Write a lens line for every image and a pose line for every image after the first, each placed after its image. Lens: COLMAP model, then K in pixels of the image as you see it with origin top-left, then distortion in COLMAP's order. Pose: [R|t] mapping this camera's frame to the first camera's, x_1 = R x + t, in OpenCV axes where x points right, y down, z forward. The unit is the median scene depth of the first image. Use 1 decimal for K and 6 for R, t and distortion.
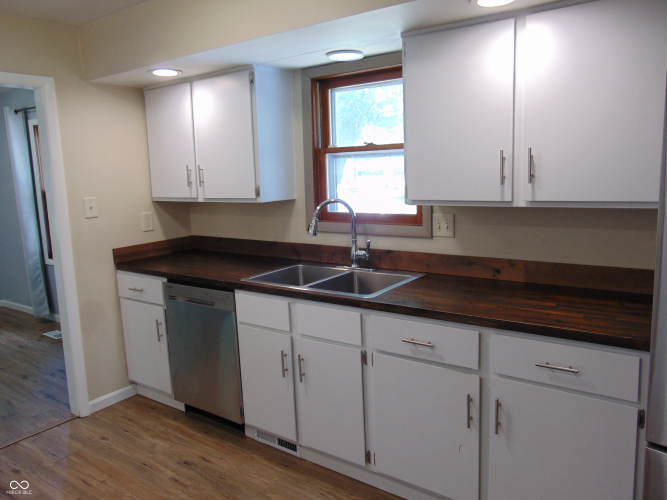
lens RADIAL K [[522.3, 0, 333.0], [0, 522.3, 249.4], [0, 0, 1]] dist [-0.051257, 0.057627]
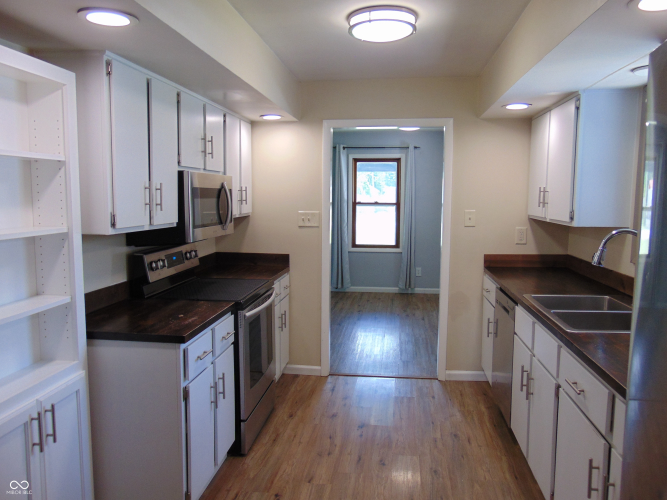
lens RADIAL K [[522.3, 0, 335.5], [0, 522.3, 248.5], [0, 0, 1]] dist [-0.051257, 0.057627]
pose [[0.493863, 0.126830, -0.860240, 0.455863], [-0.153500, 0.986485, 0.057318, -0.031453], [0.855883, 0.103740, 0.506657, 0.095013]]
